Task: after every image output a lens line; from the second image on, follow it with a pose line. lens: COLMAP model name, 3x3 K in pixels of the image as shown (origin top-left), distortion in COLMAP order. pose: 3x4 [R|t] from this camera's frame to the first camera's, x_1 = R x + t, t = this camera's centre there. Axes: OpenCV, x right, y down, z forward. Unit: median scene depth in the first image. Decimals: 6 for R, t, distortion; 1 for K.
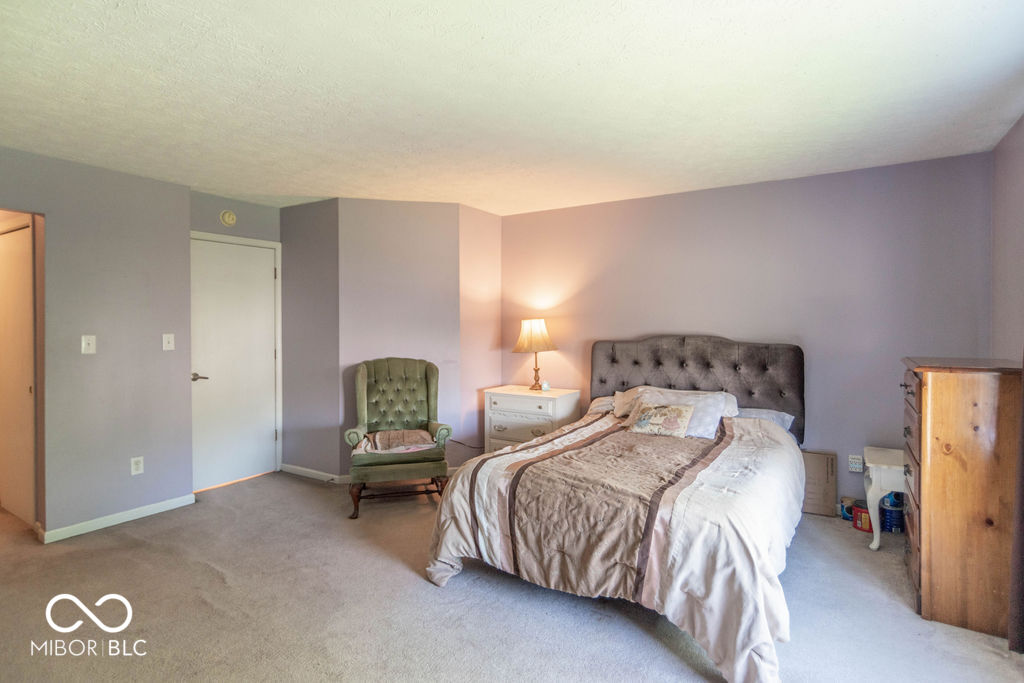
lens RADIAL K [[524.5, 0, 512.0], [0, 524.5, 341.5], [0, 0, 1]] dist [0.000593, 0.000672]
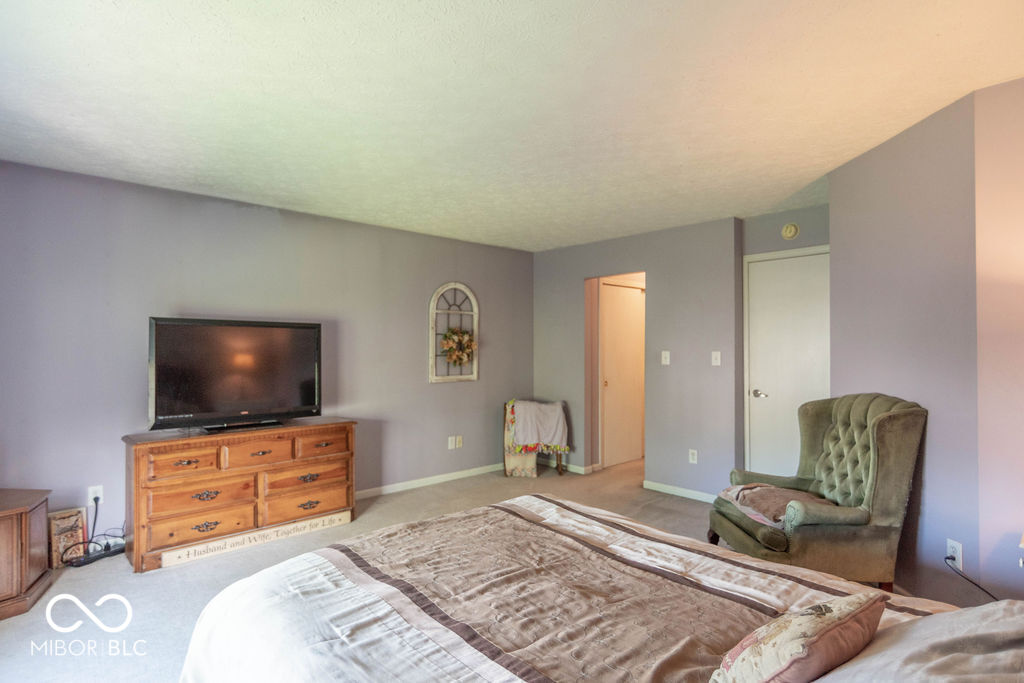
lens RADIAL K [[532.7, 0, 512.0], [0, 532.7, 341.5], [0, 0, 1]] dist [-0.002225, -0.000247]
pose [[-0.260421, -0.013451, -0.965401, 0.621303], [-0.026743, 0.999620, -0.006713, -0.016125], [0.965125, 0.024069, -0.260682, 0.908121]]
